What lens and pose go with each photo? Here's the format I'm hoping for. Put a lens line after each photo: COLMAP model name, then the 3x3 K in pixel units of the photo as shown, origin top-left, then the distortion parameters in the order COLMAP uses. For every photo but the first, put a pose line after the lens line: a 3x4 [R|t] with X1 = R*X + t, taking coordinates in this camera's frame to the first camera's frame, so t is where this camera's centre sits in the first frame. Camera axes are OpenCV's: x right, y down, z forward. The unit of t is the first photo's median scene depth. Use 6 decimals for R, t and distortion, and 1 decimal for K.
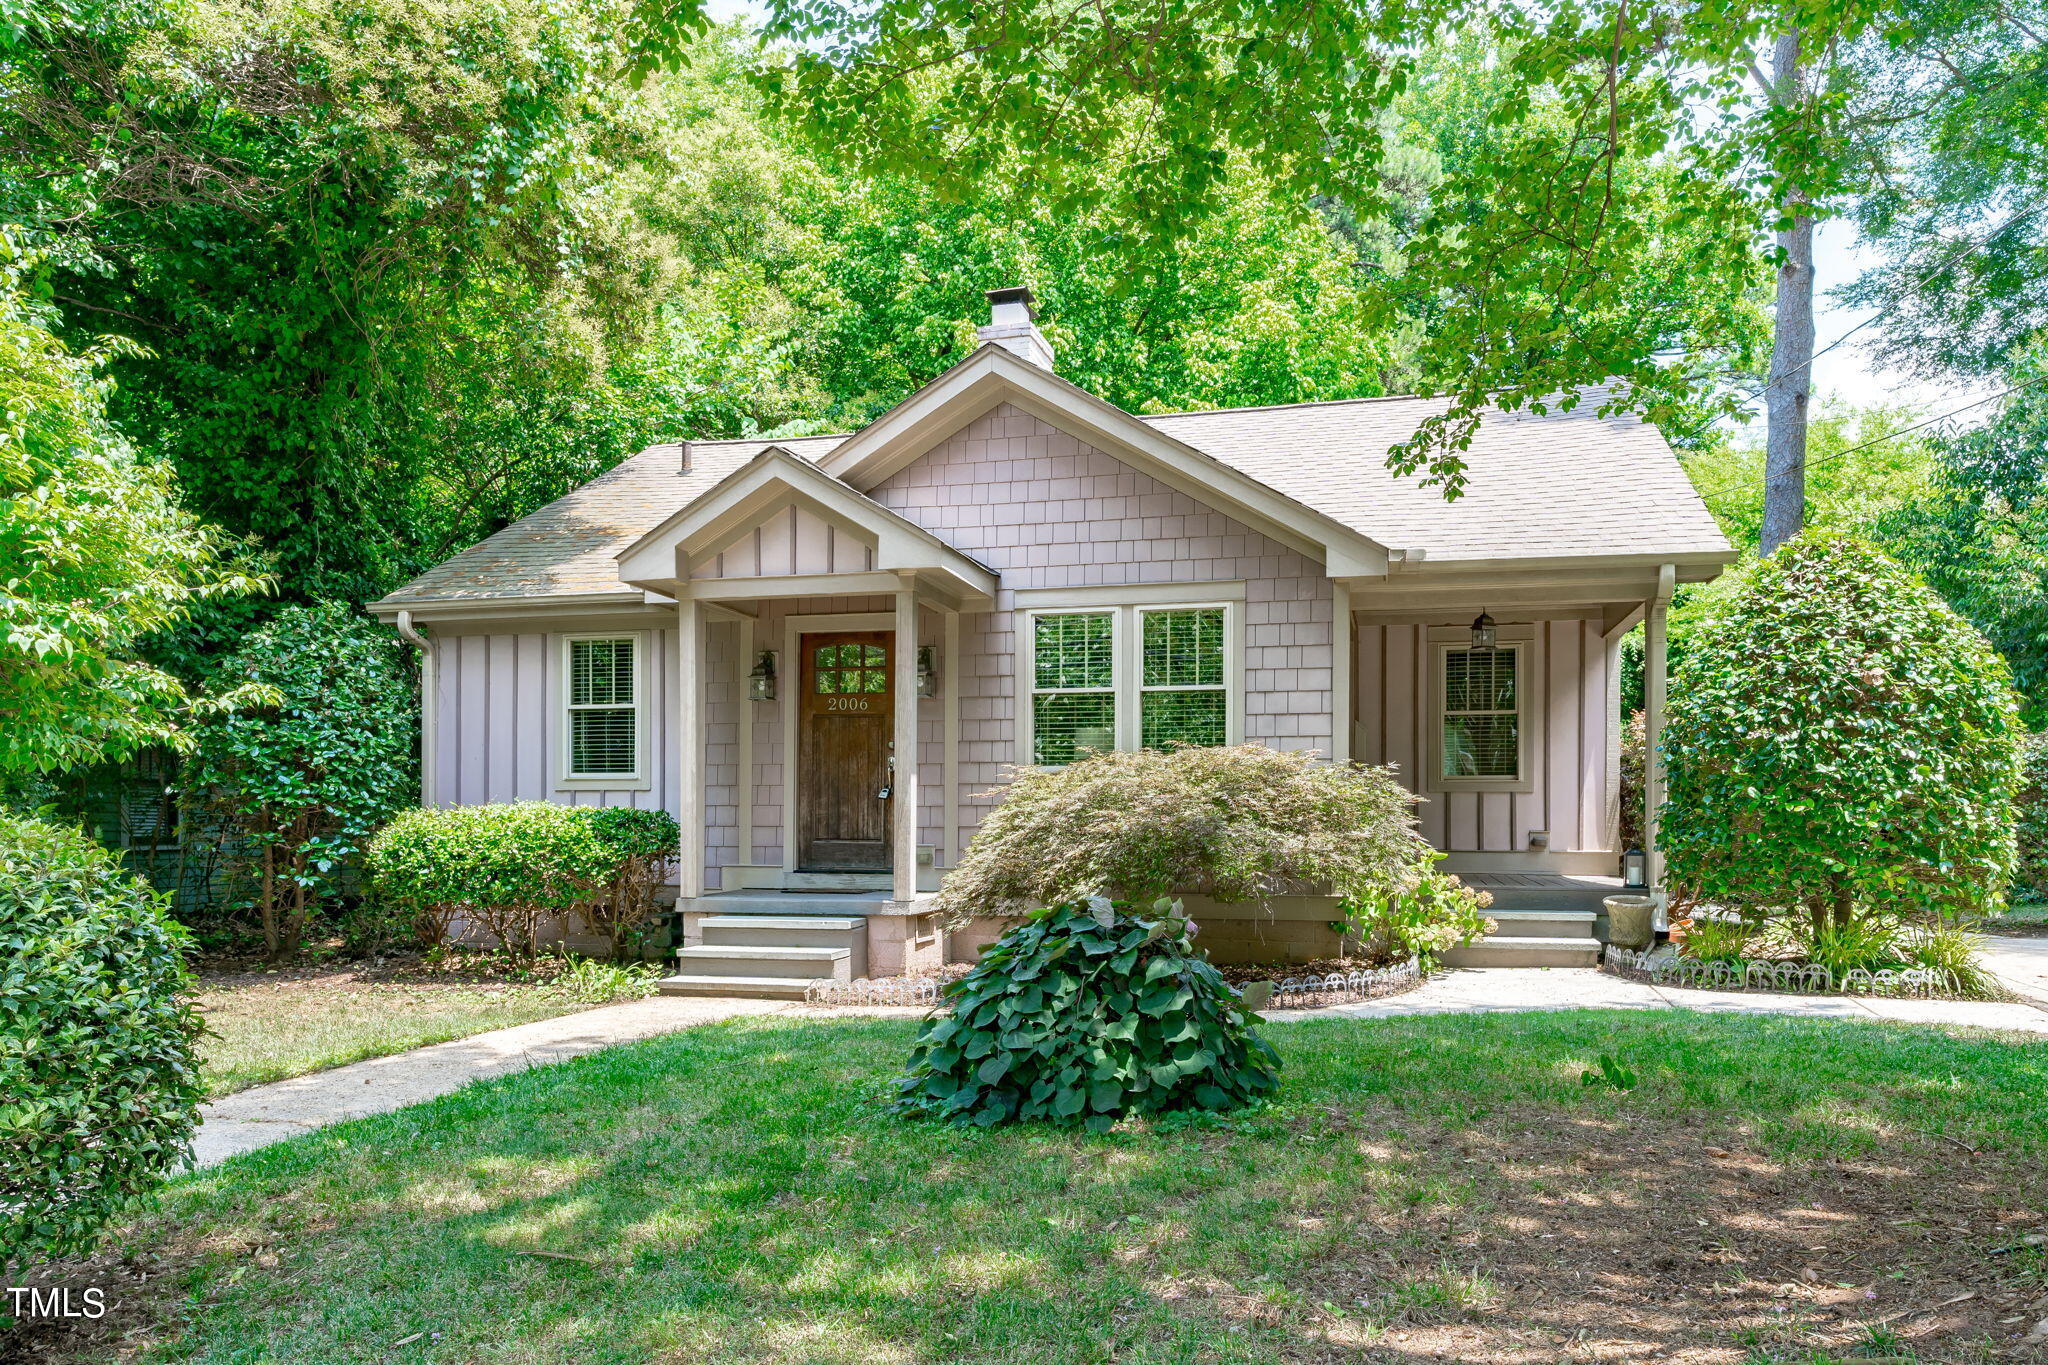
lens RADIAL K [[1330.4, 0, 1049.4], [0, 1330.4, 815.1], [0, 0, 1]] dist [0.000945, 0.000160]
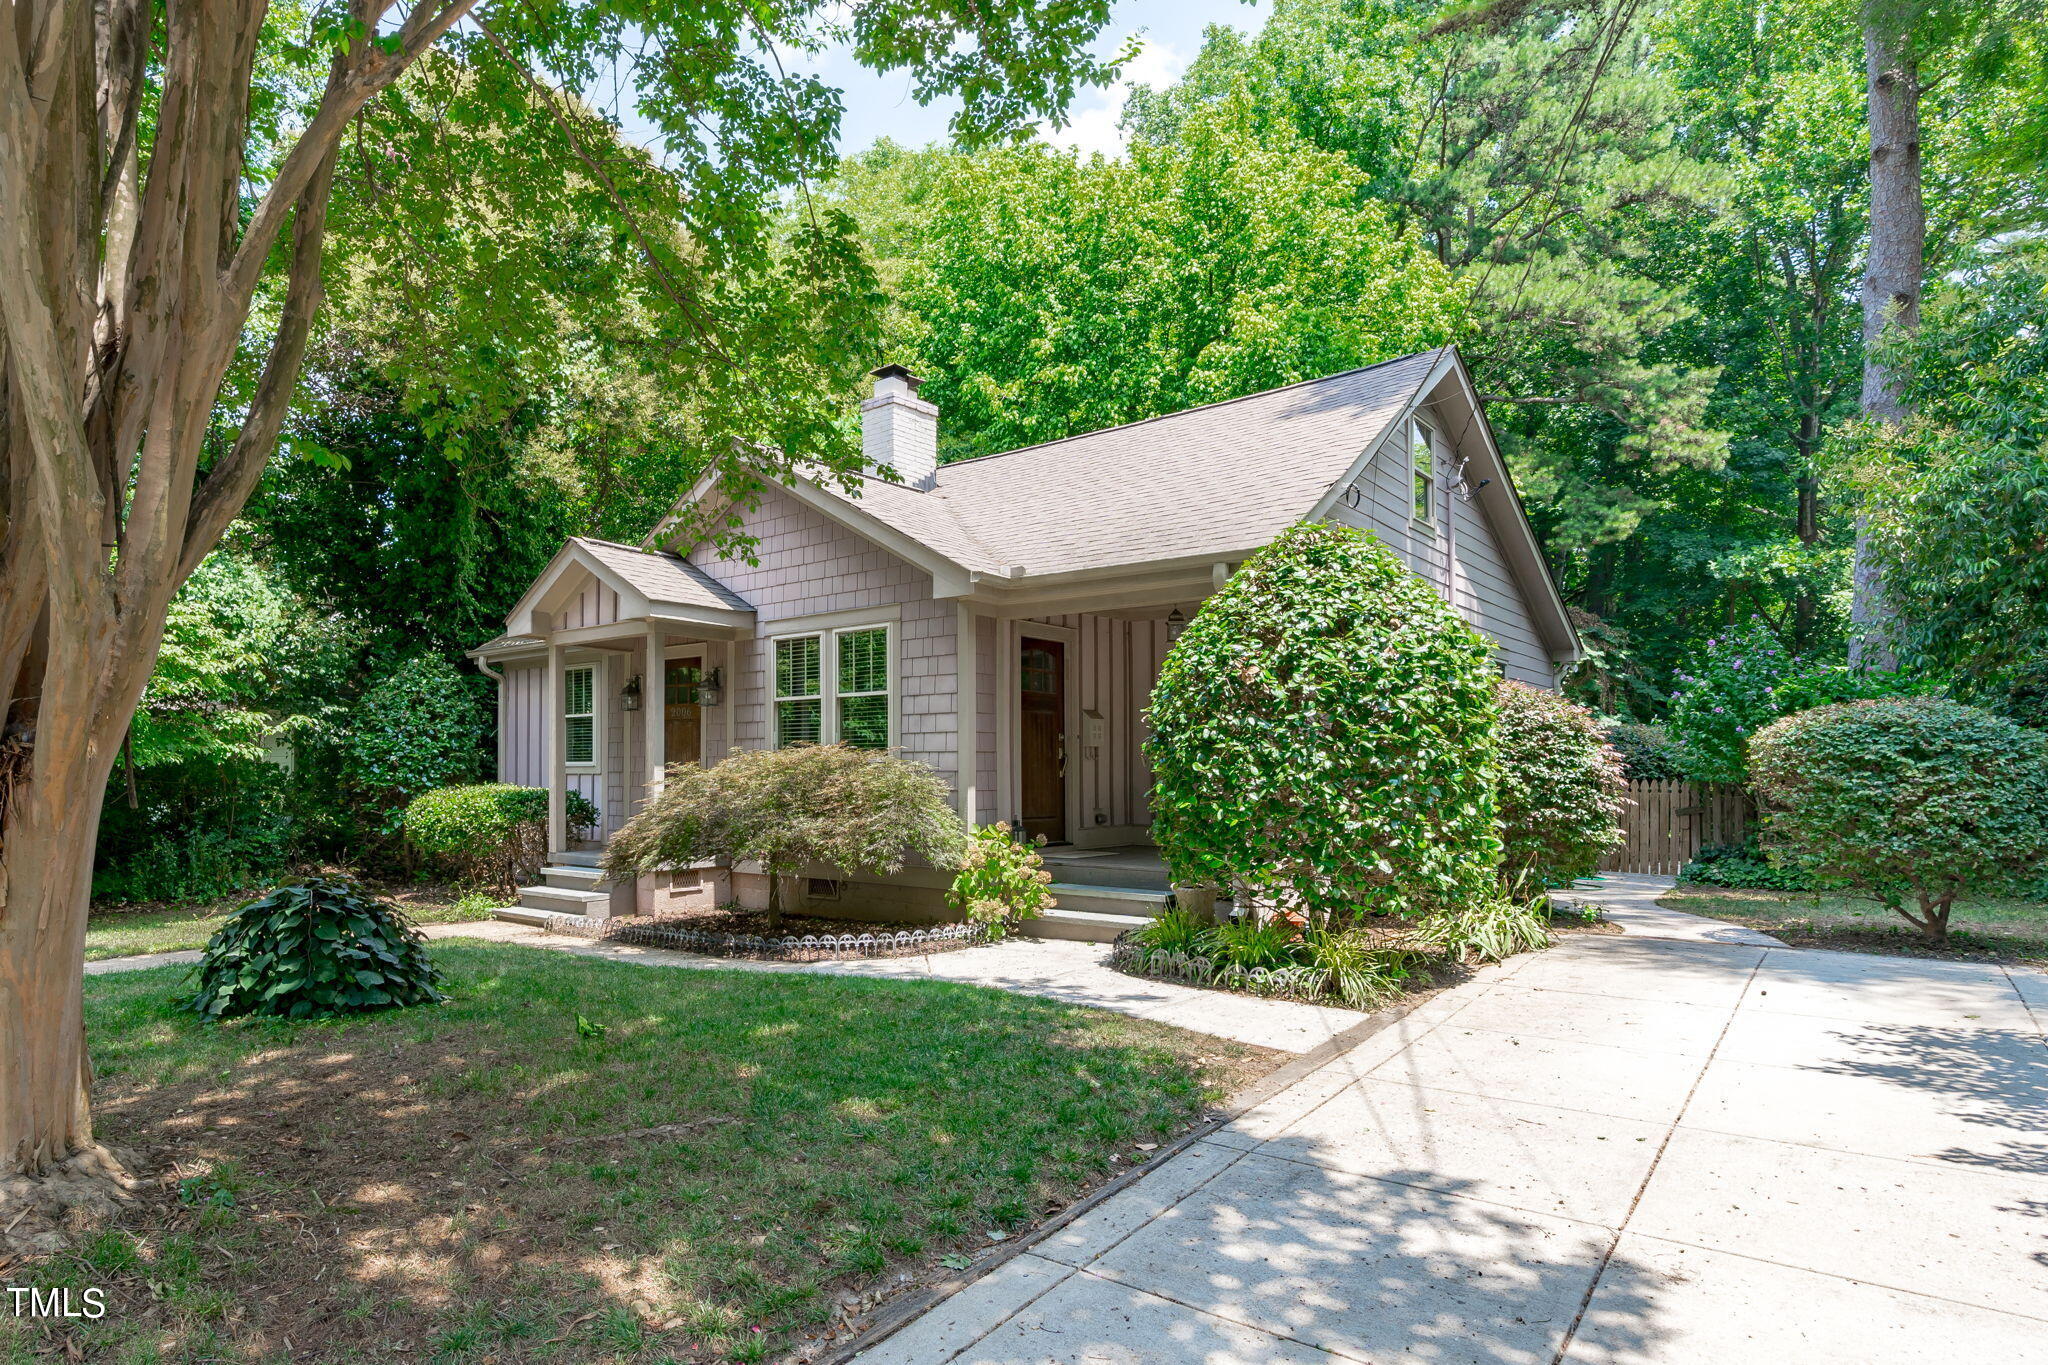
lens RADIAL K [[1143.5, 0, 870.4], [0, 1143.5, 750.2], [0, 0, 1]] dist [-0.004786, -0.000135]
pose [[0.879089, -0.010930, -0.476533, 0.615770], [0.003369, 0.999855, -0.016718, -0.026662], [0.476647, 0.013091, 0.878998, 0.078799]]
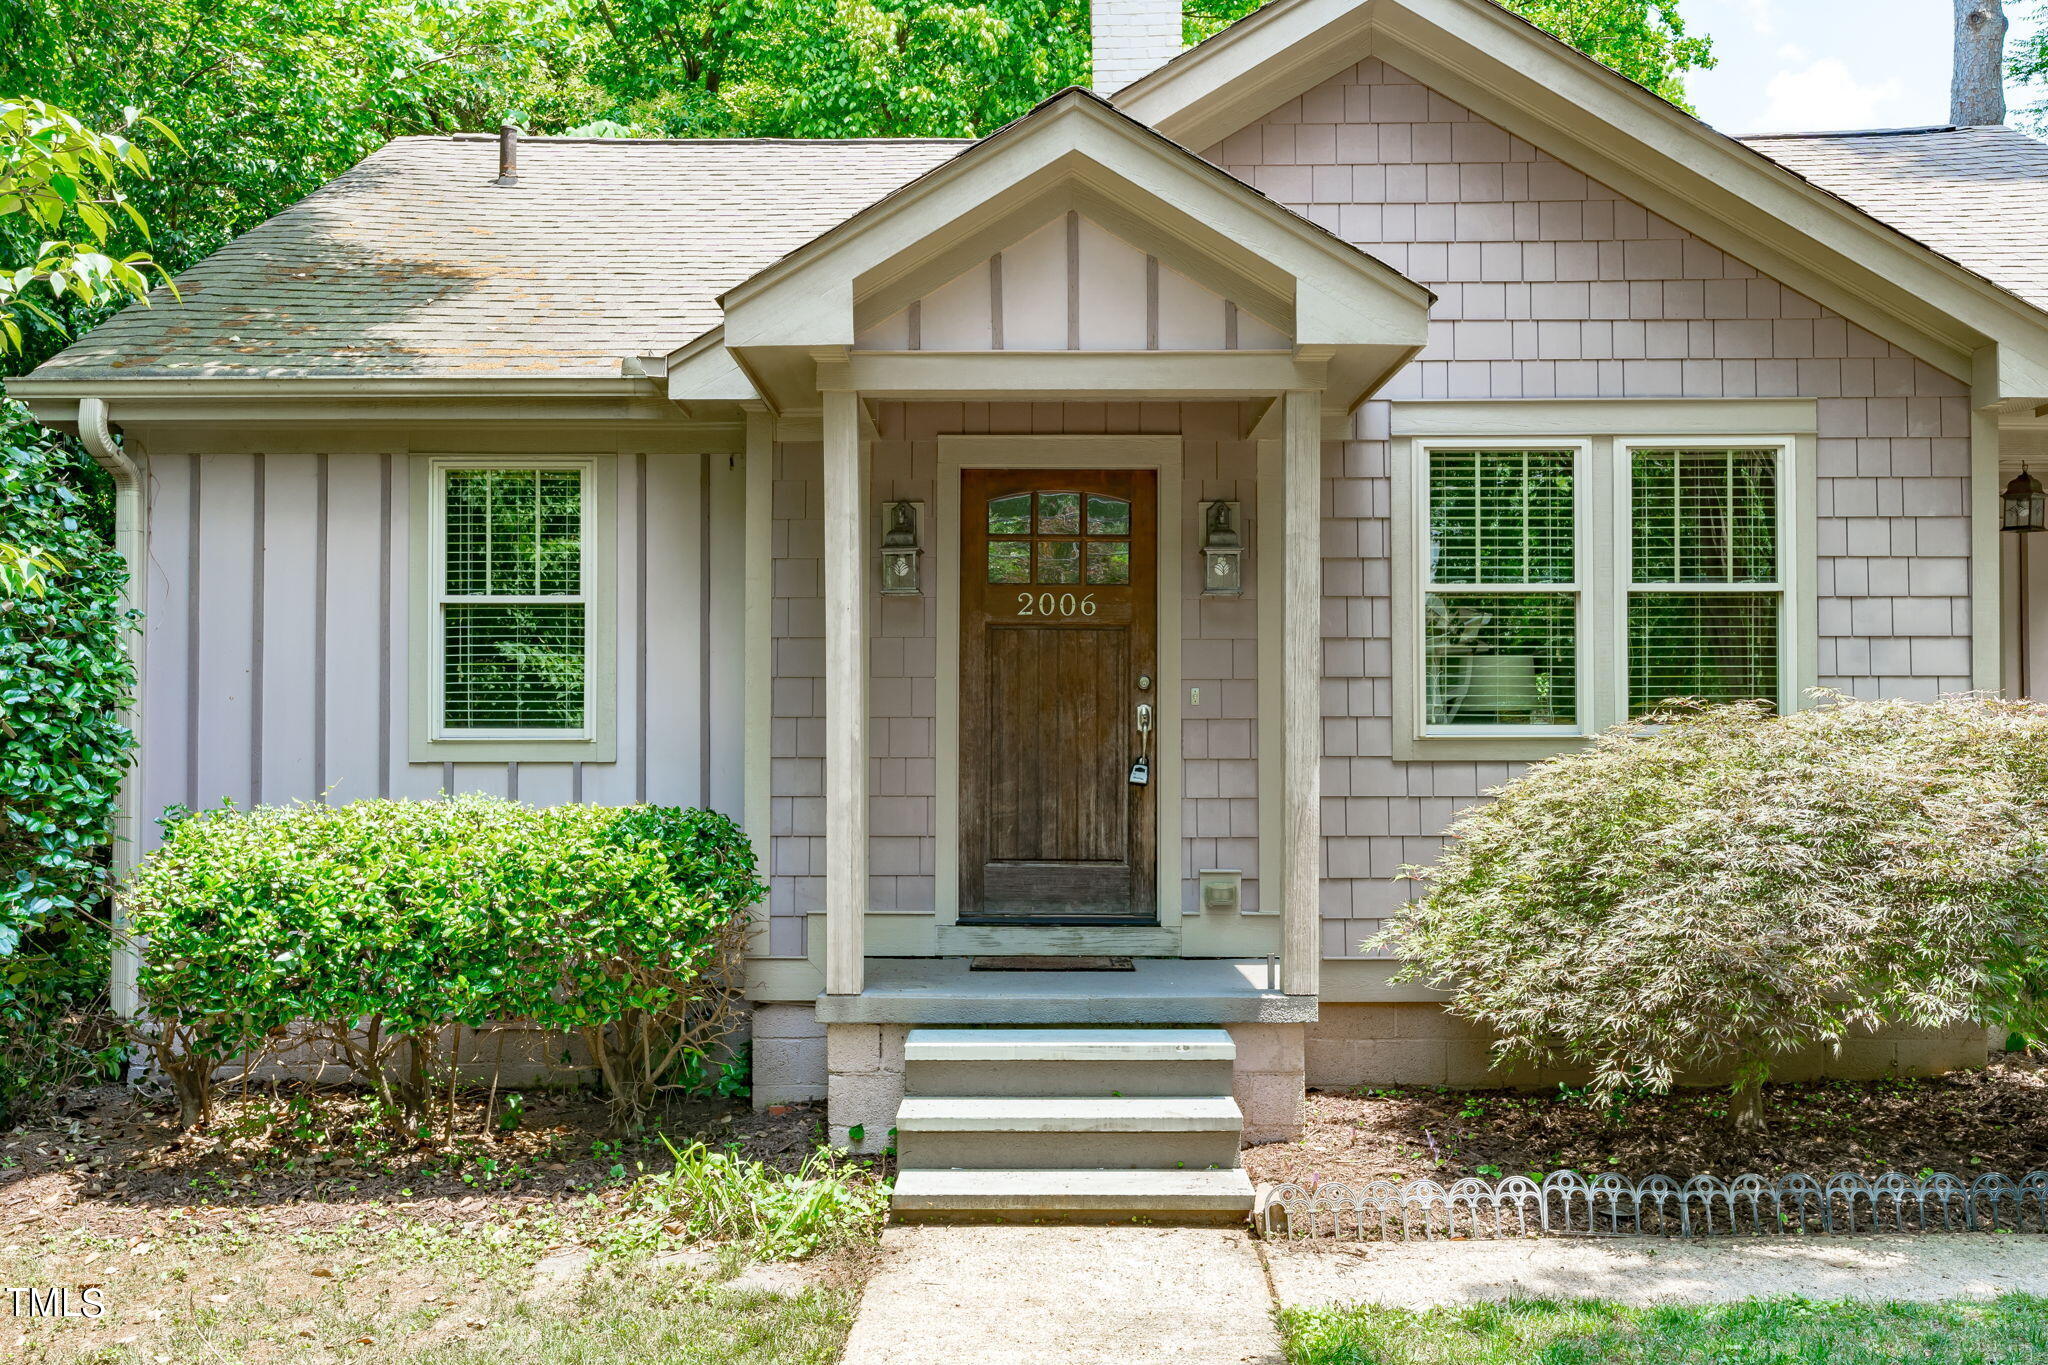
lens RADIAL K [[1779.9, 0, 960.3], [0, 1779.9, 689.5], [0, 0, 1]] dist [0.003296, 0.014724]
pose [[0.976310, 0.006427, 0.216279, -0.370221], [-0.000252, 0.999592, -0.028566, -0.031740], [-0.216375, 0.027835, 0.975914, 0.343828]]
